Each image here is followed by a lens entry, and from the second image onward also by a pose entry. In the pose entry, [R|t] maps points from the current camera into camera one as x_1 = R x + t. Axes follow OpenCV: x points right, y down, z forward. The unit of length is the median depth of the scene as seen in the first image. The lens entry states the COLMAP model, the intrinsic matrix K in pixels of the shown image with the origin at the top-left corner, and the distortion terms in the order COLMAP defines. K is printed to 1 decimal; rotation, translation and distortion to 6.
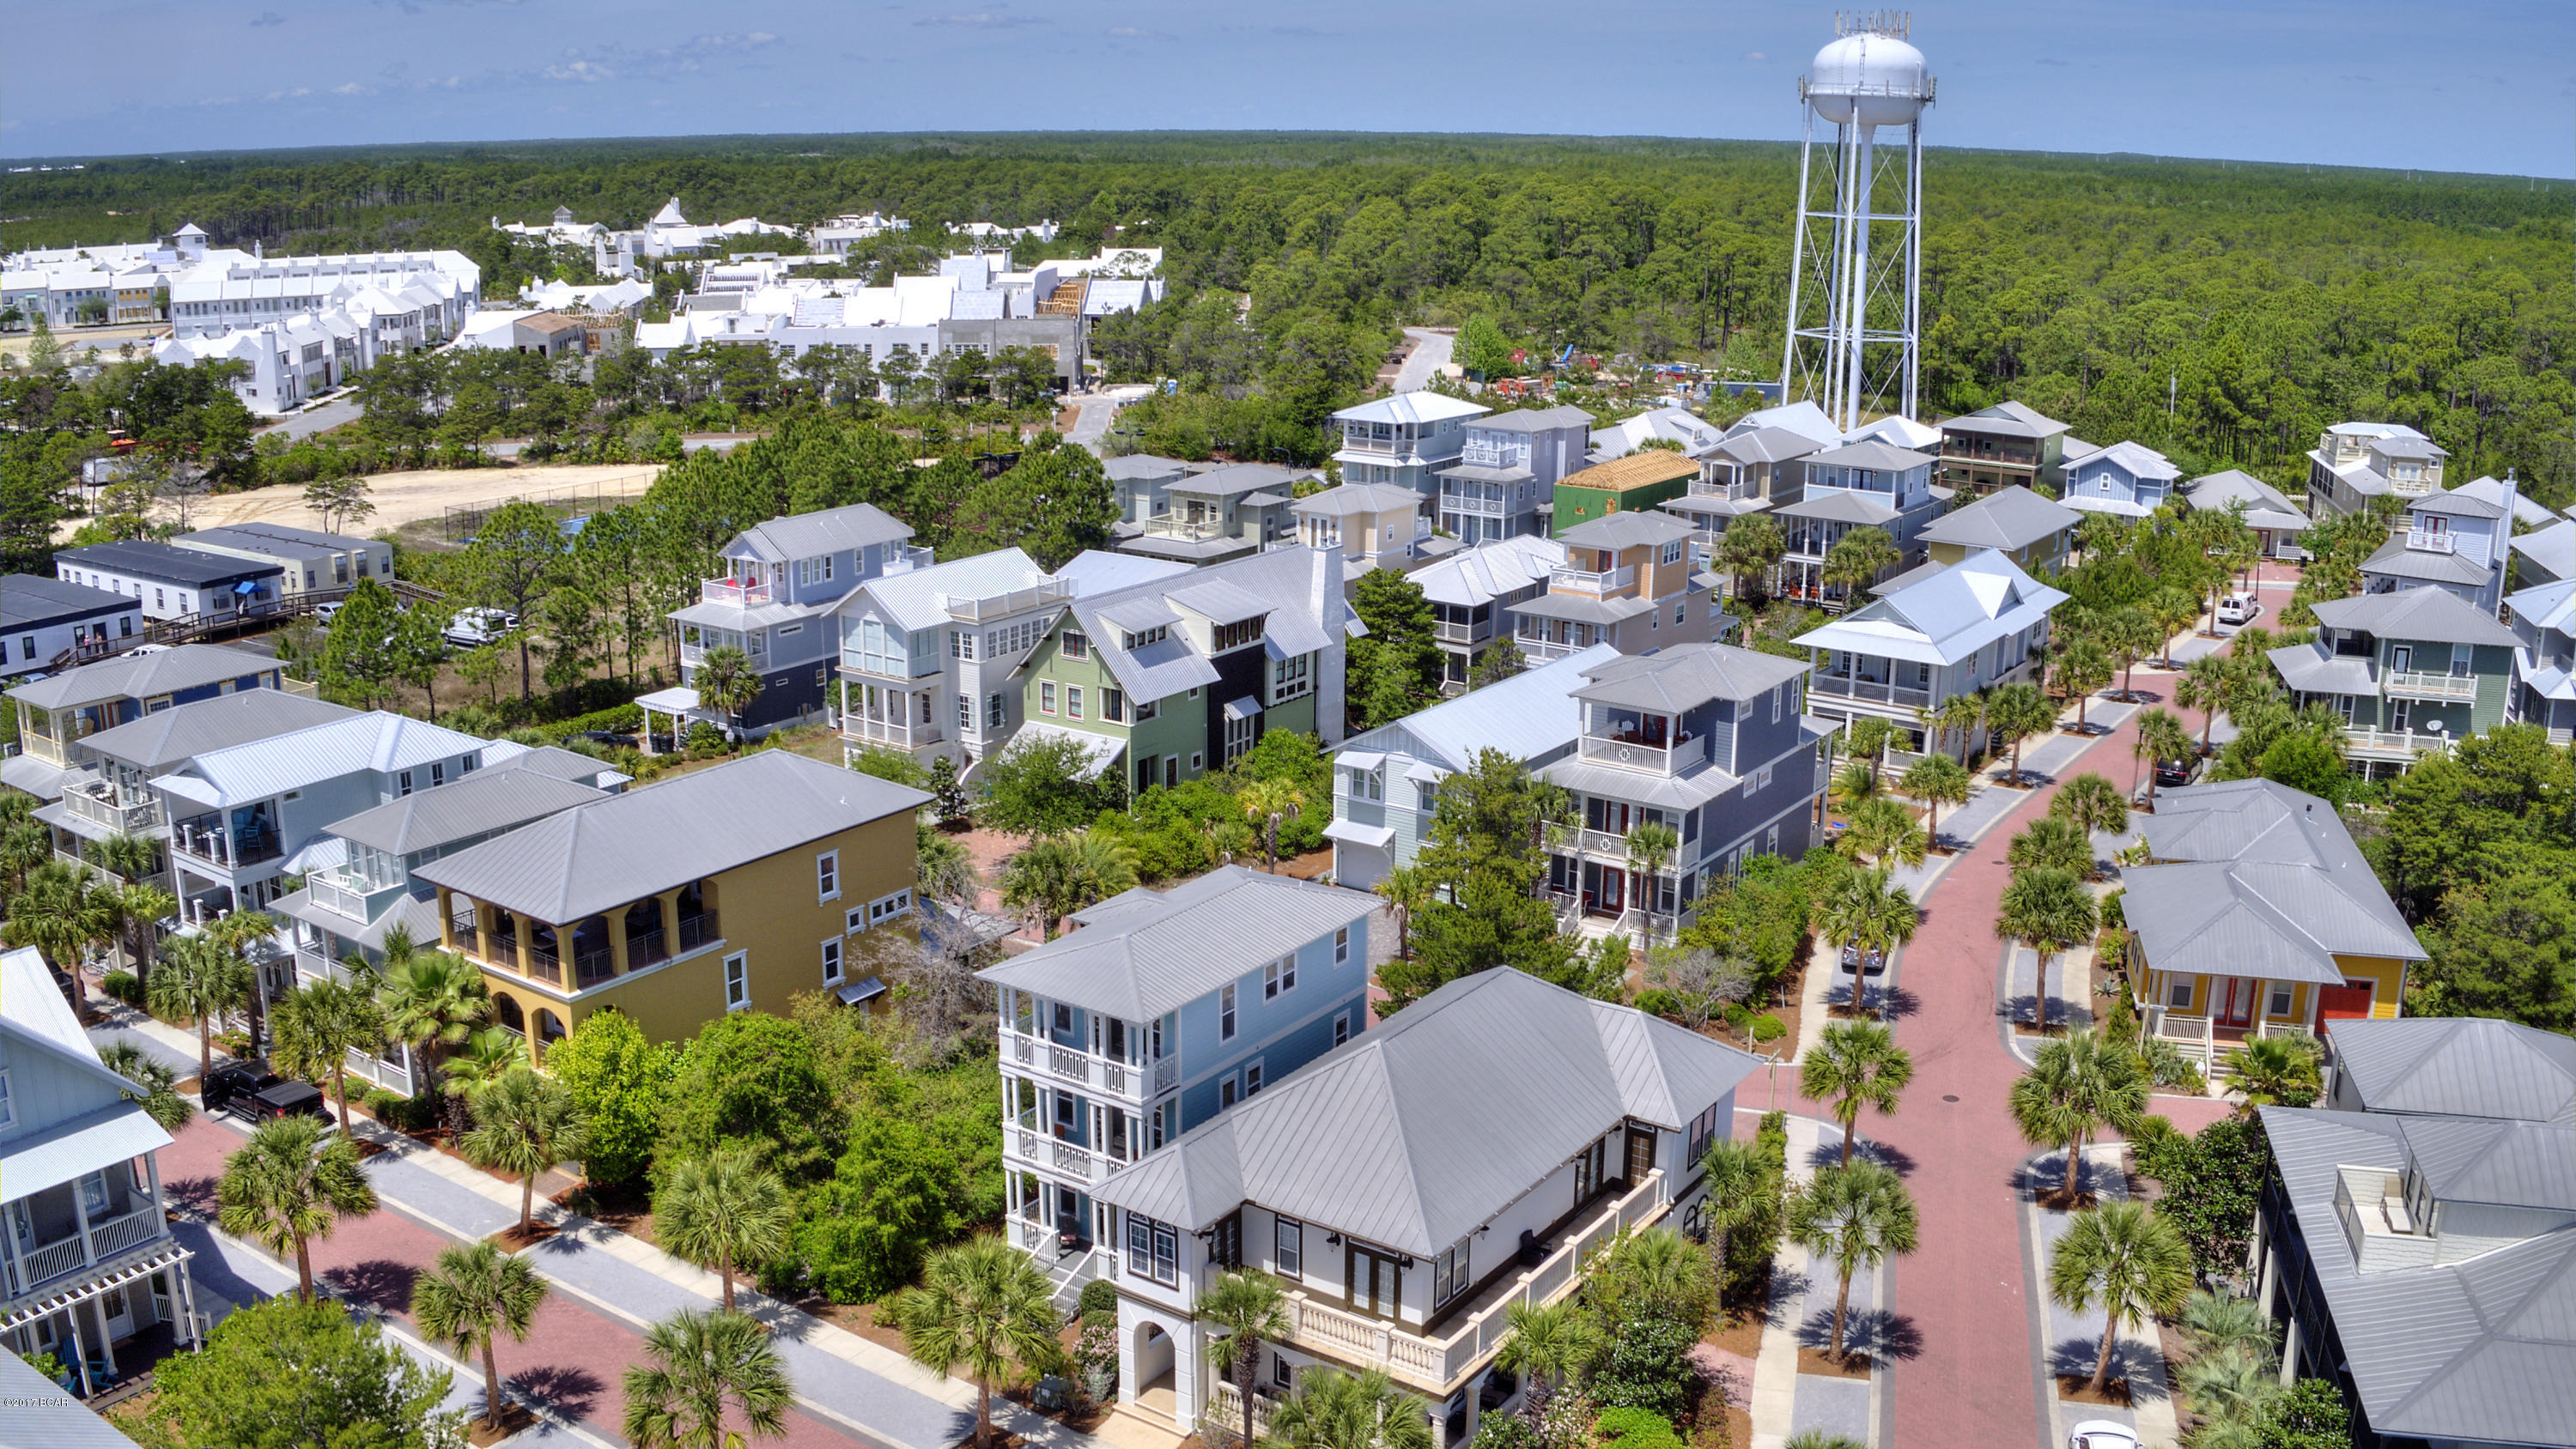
lens RADIAL K [[2283.5, 0, 1302.0], [0, 2283.5, 723.7], [0, 0, 1]] dist [-0.222860, 0.110537]
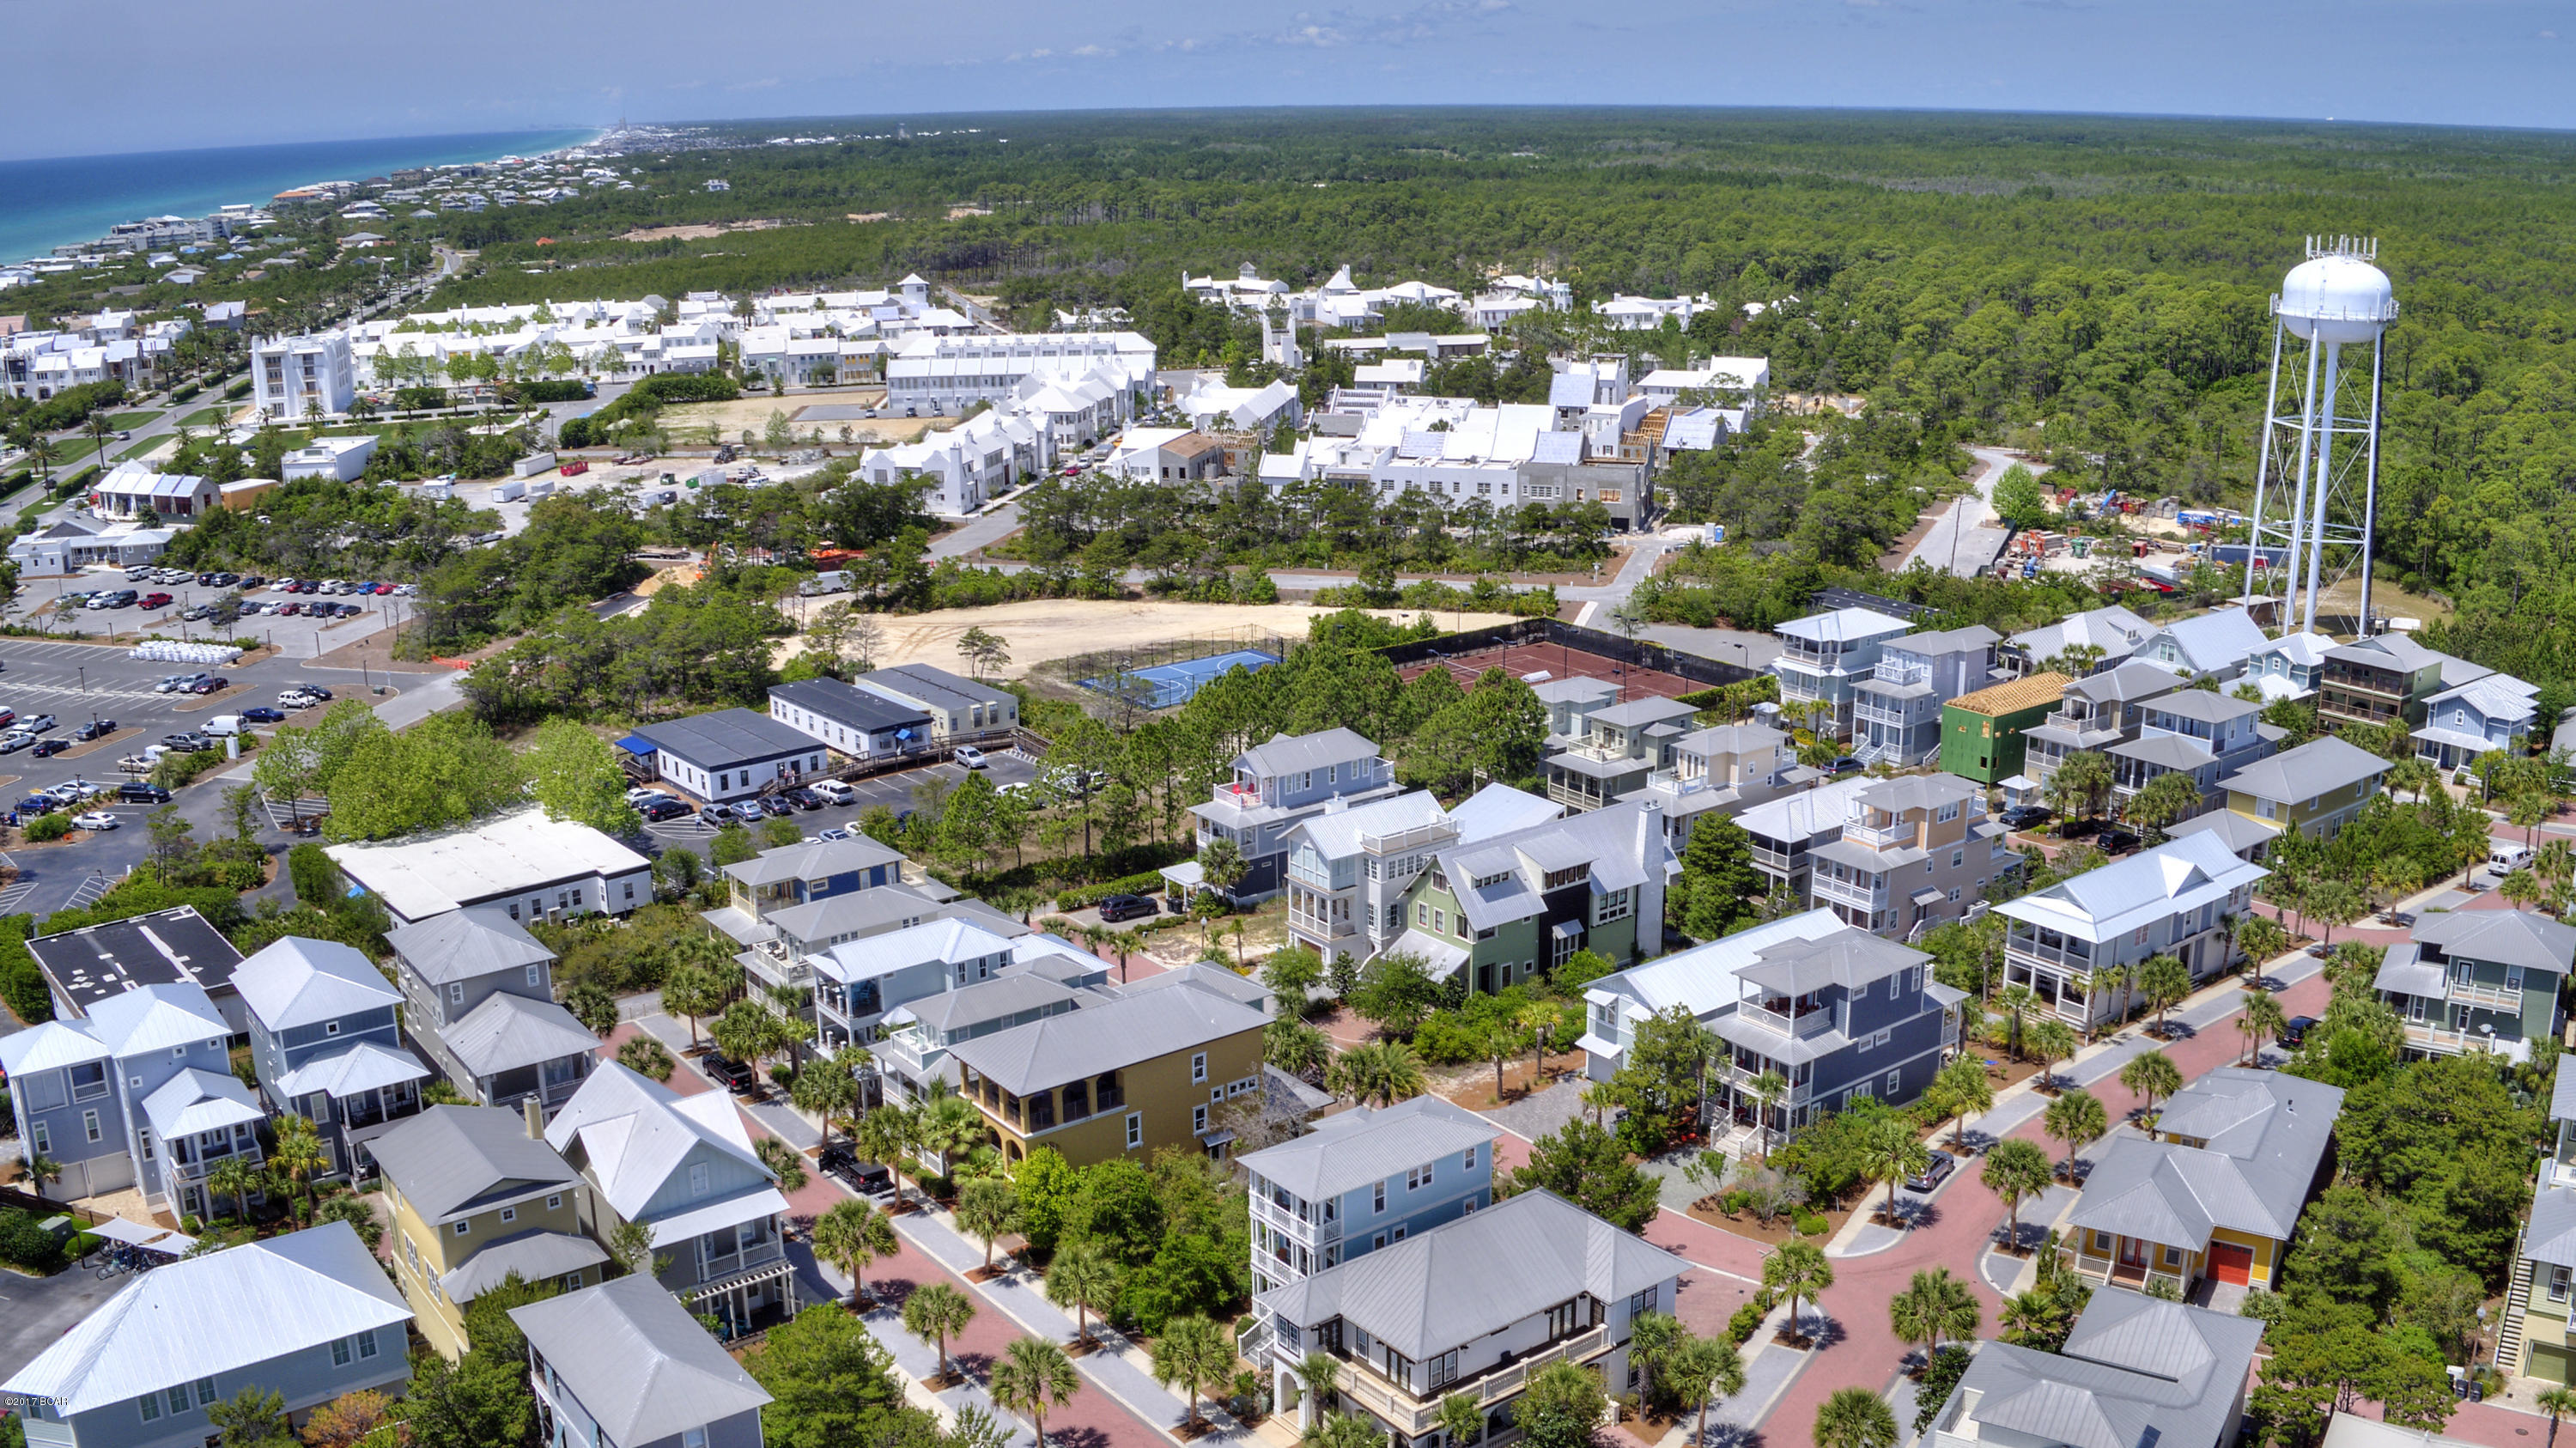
lens RADIAL K [[2354.8, 0, 1288.0], [0, 2354.8, 724.0], [0, 0, 1]] dist [-0.220768, 0.106401]
pose [[0.949065, 0.063716, -0.308570, 0.253569], [-0.060787, 0.997968, 0.019105, -0.154334], [0.309161, 0.000625, 0.951010, -0.410084]]
